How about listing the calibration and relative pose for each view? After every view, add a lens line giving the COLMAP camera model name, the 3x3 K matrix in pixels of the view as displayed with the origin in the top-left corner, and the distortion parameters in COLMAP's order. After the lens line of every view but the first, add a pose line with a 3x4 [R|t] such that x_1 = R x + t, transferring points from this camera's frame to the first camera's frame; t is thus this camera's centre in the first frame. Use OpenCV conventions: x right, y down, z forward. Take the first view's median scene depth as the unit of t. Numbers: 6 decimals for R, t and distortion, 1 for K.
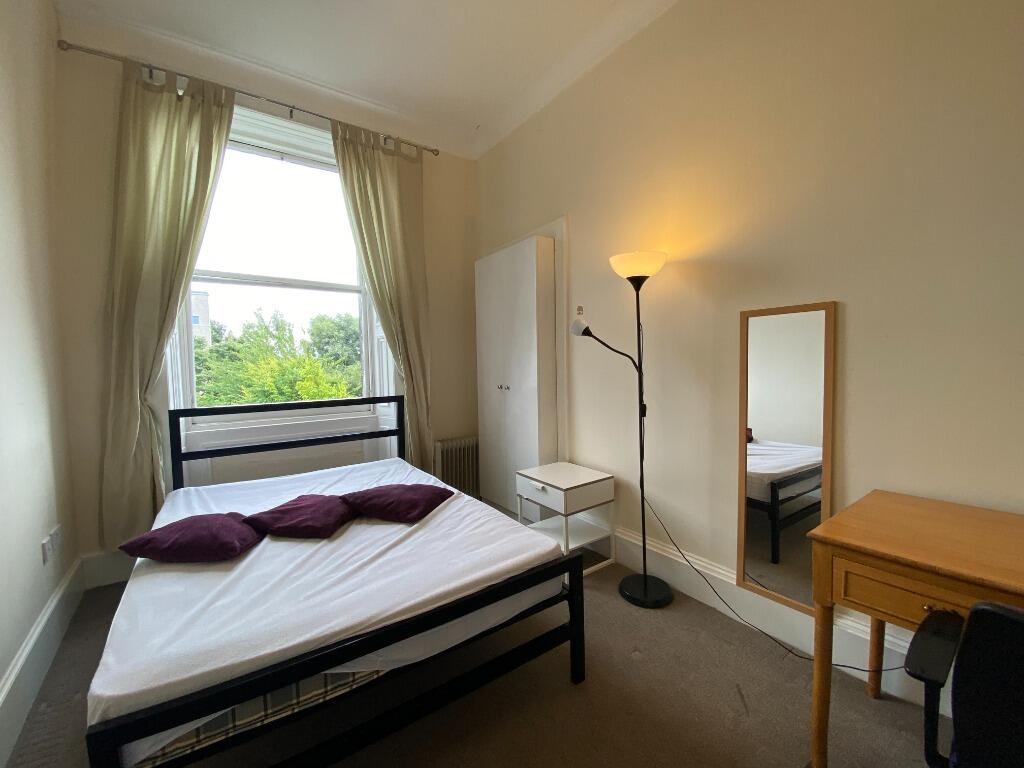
lens RADIAL K [[418.8, 0, 507.7], [0, 418.8, 386.7], [0, 0, 1]] dist [-0.000279, -0.000068]
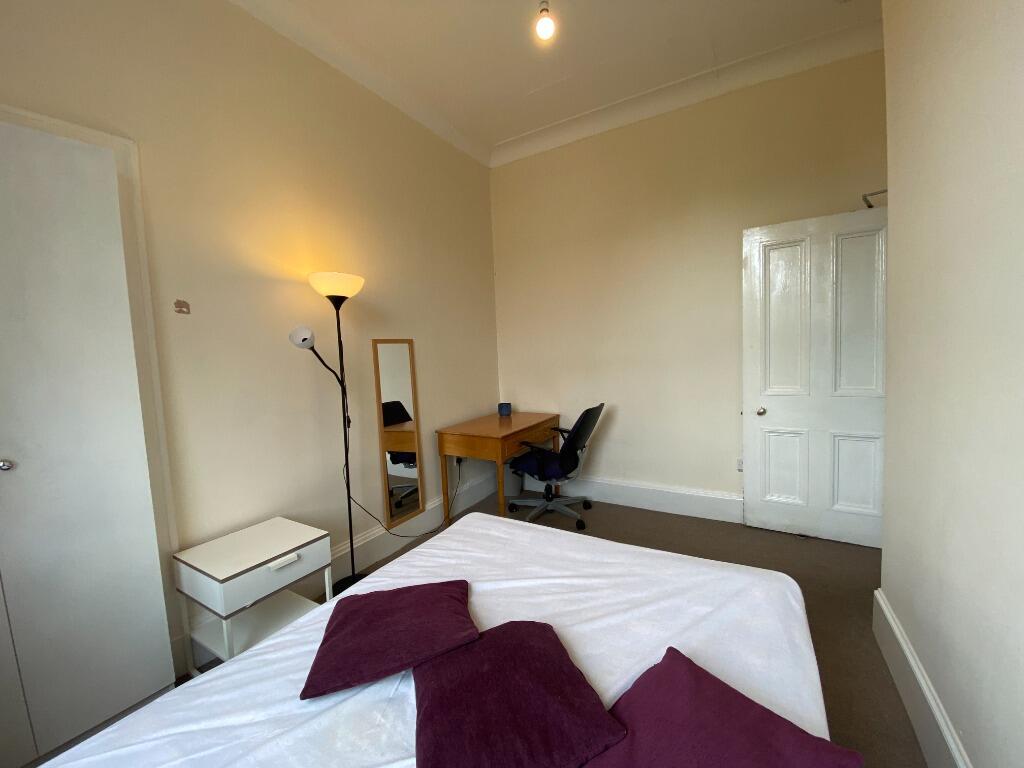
lens RADIAL K [[409.4, 0, 512.0], [0, 409.4, 384.0], [0, 0, 1]] dist [0.000373, 0.000071]
pose [[-0.400789, -0.023615, 0.915866, -0.839862], [0.101157, 0.992415, 0.069855, -0.072865], [-0.910569, 0.120644, -0.395360, 1.060133]]
